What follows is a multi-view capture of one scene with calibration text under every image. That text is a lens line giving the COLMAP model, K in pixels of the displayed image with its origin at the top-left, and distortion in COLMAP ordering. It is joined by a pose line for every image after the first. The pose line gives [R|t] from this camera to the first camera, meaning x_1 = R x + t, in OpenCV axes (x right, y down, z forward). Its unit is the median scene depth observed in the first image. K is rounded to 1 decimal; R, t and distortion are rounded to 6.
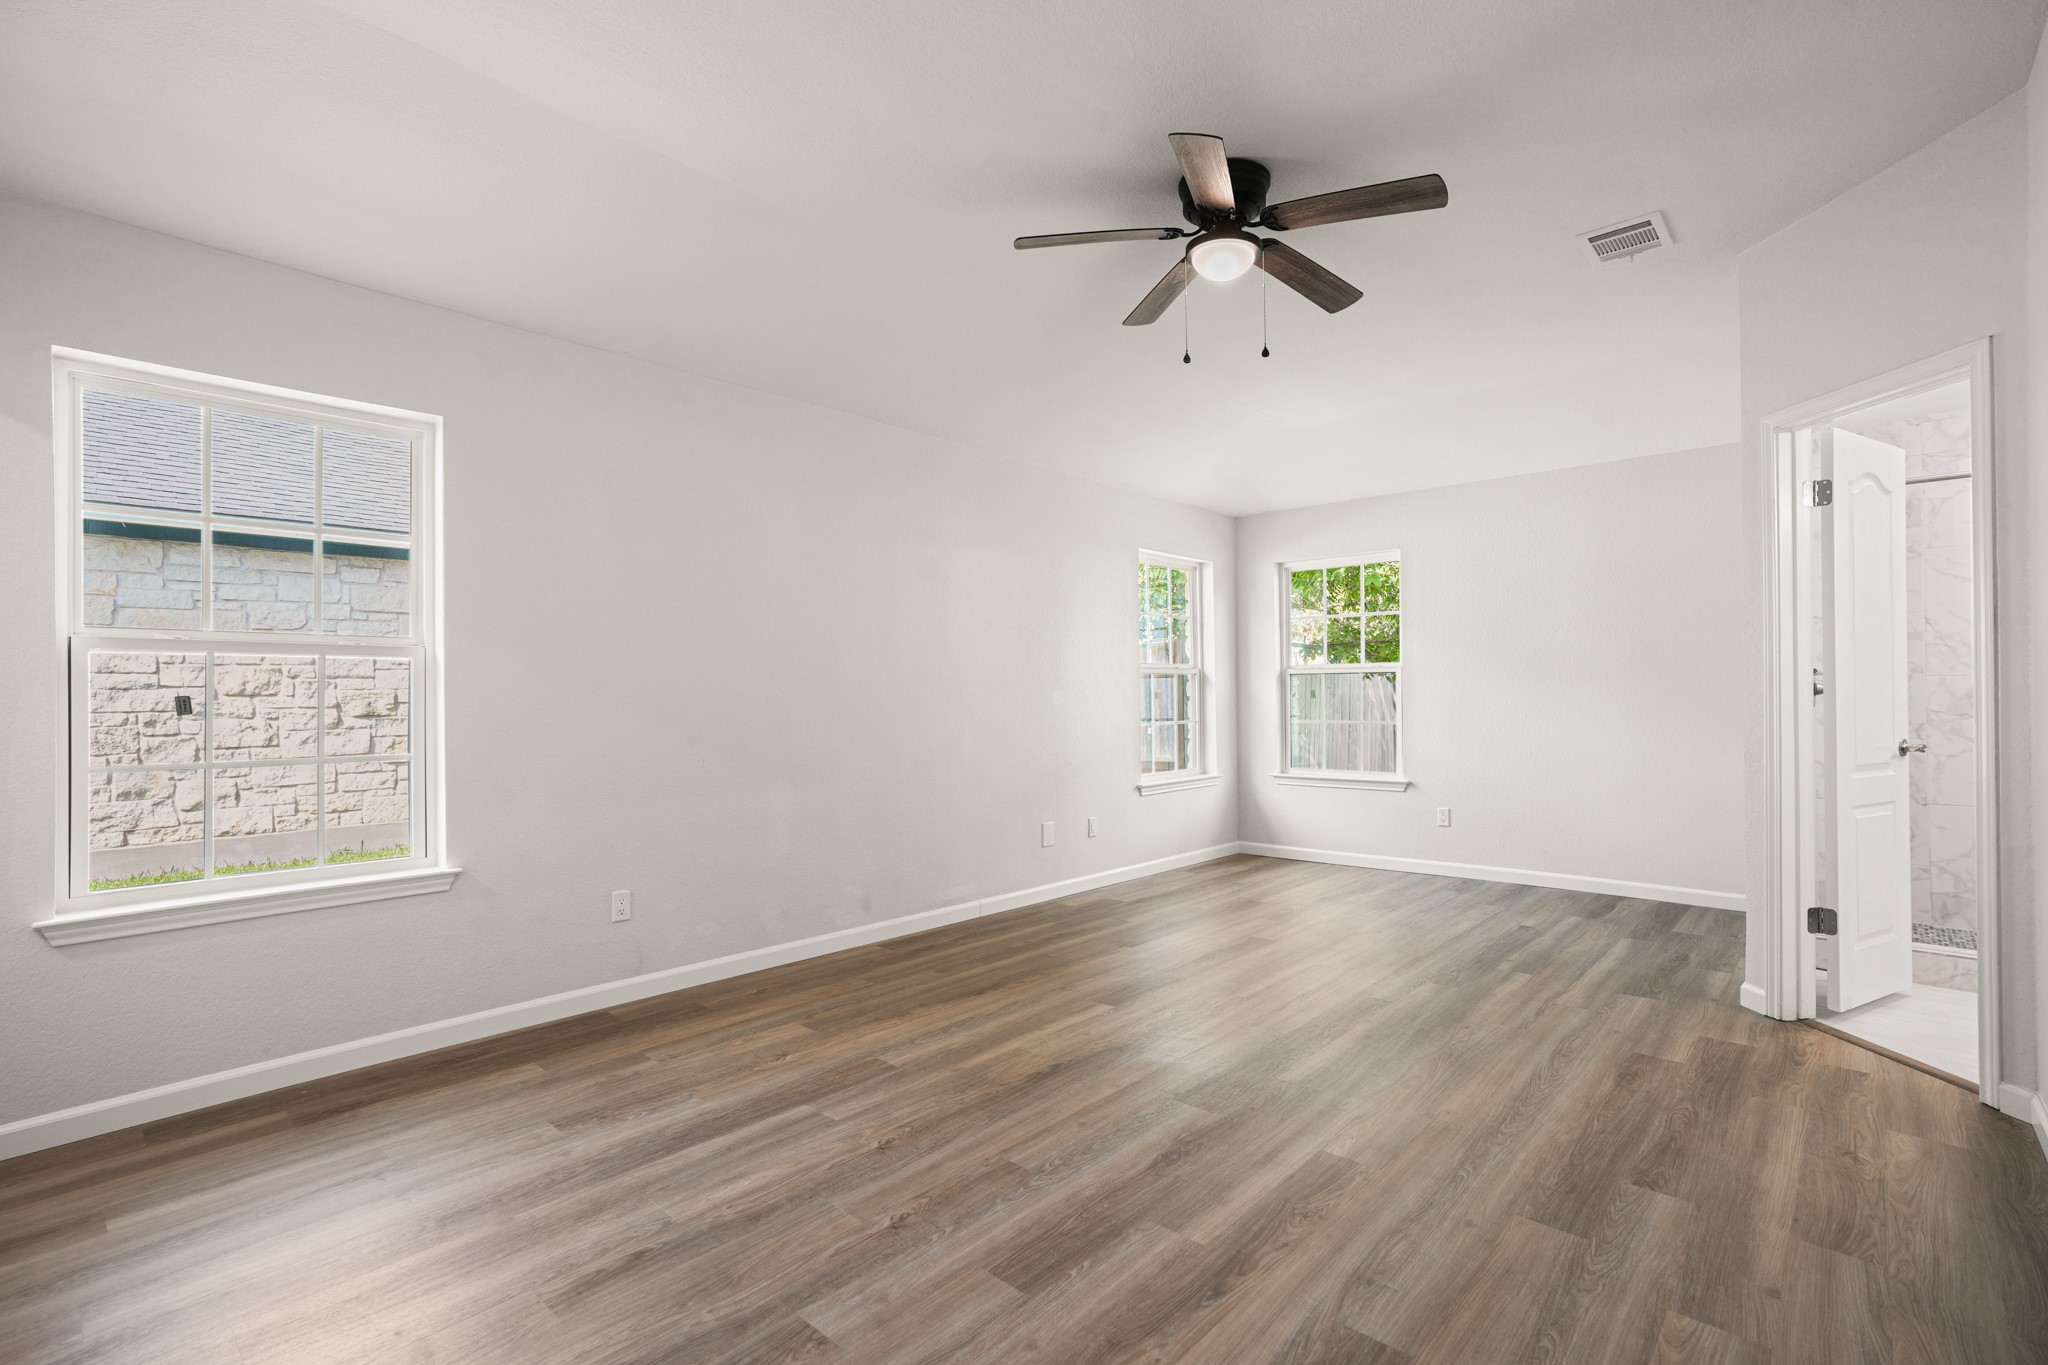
lens RADIAL K [[943.1, 0, 1024.0], [0, 943.1, 682.5], [0, 0, 1]] dist [-0.048215, 0.028392]
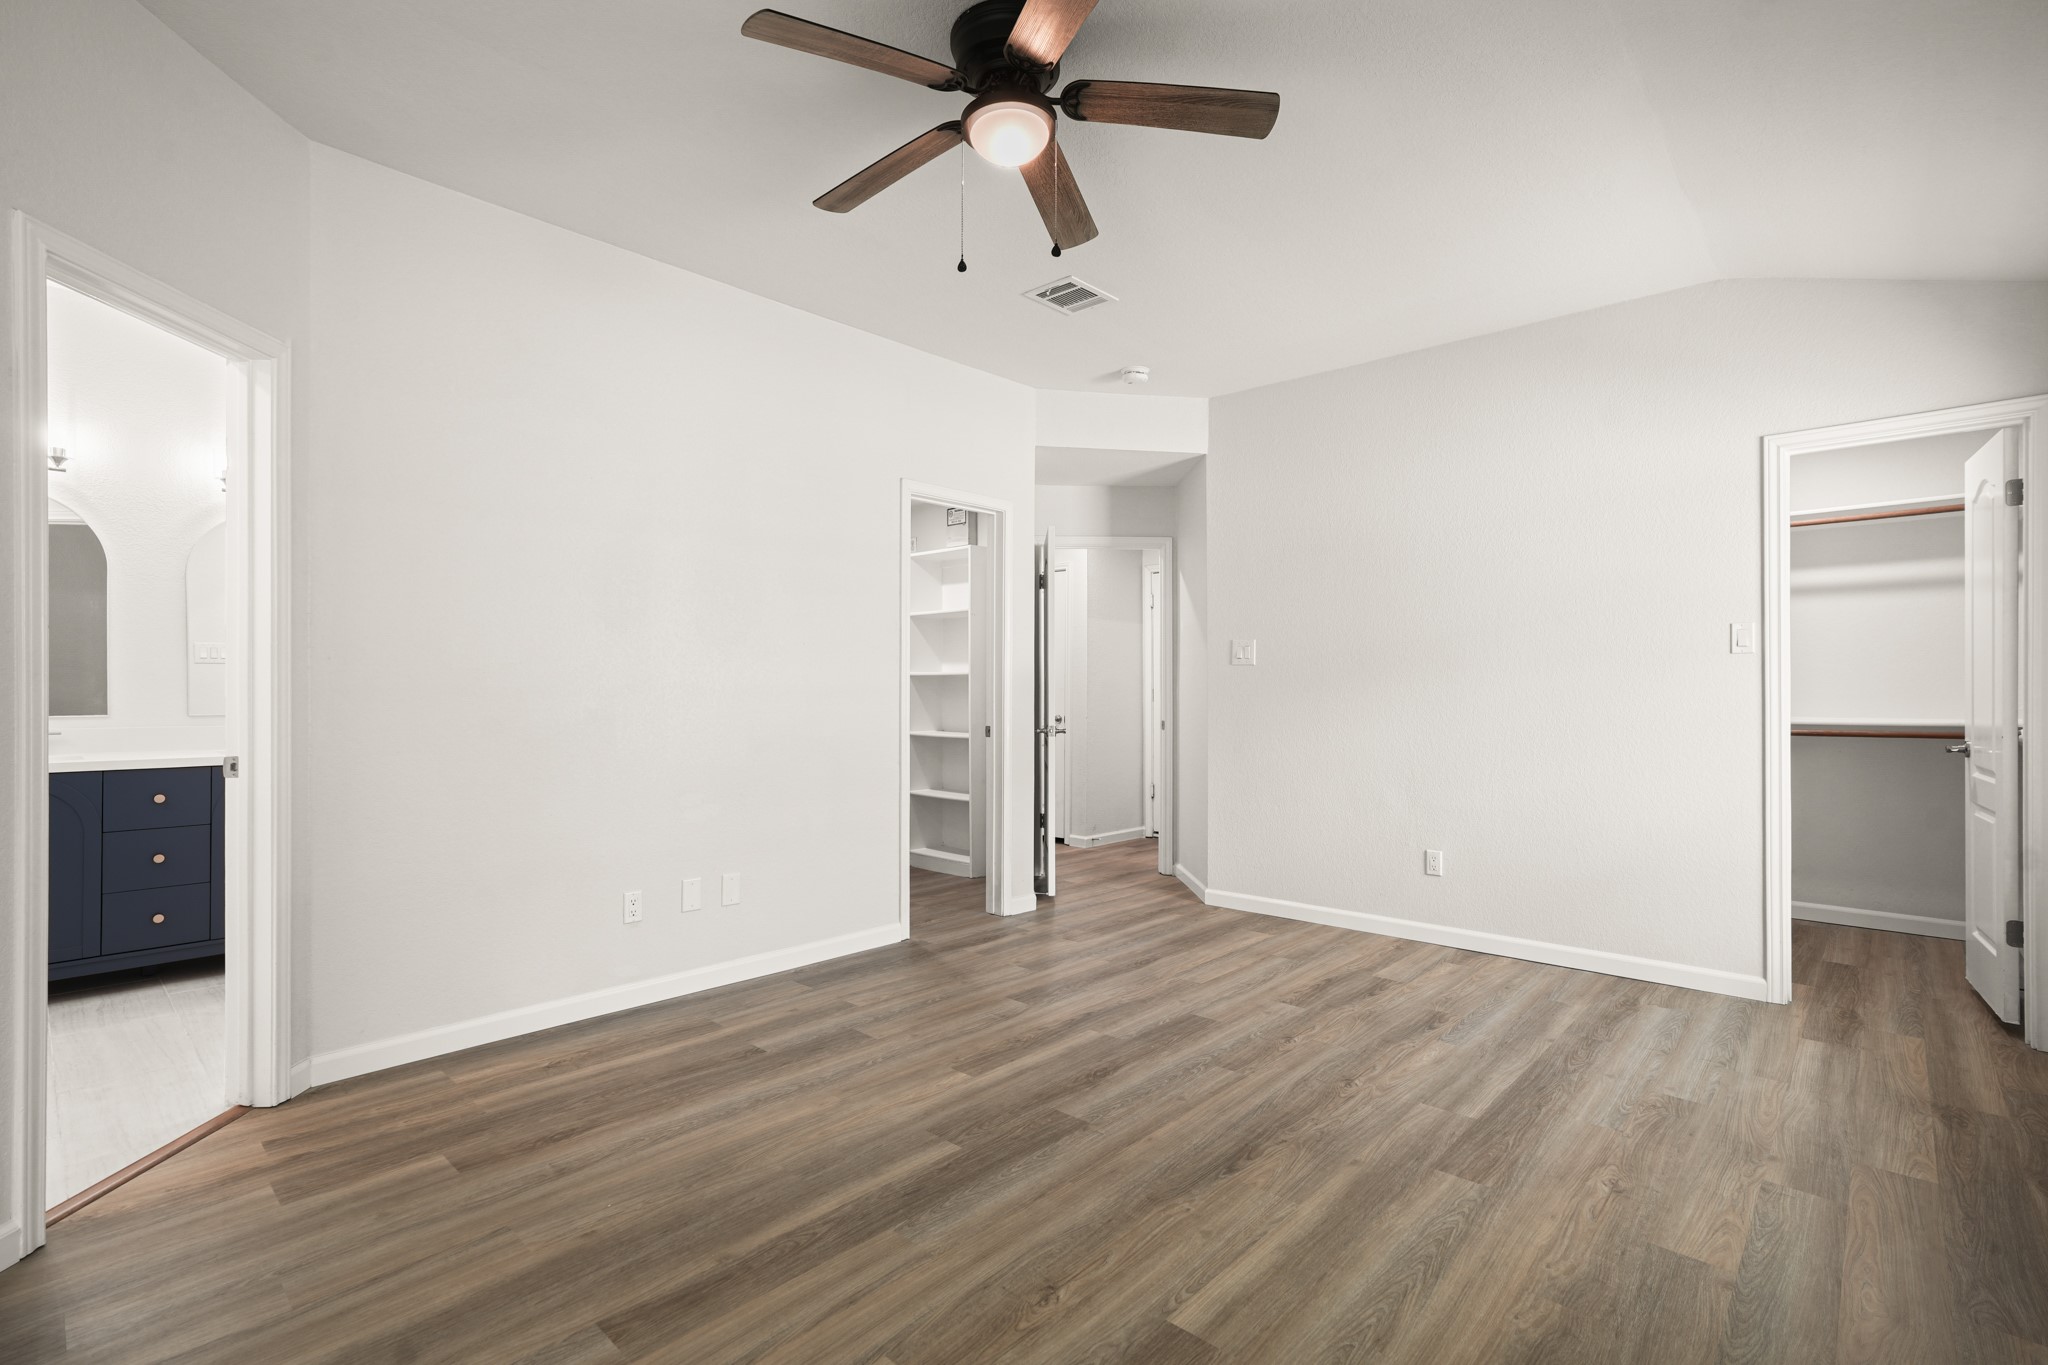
lens RADIAL K [[943.1, 0, 1024.0], [0, 943.1, 682.5], [0, 0, 1]] dist [-0.048215, 0.028392]
pose [[-0.999983, 0.004699, 0.003461, 0.232775], [0.004624, 0.999764, -0.021243, 0.025201], [-0.003560, -0.021227, -0.999768, 2.052773]]
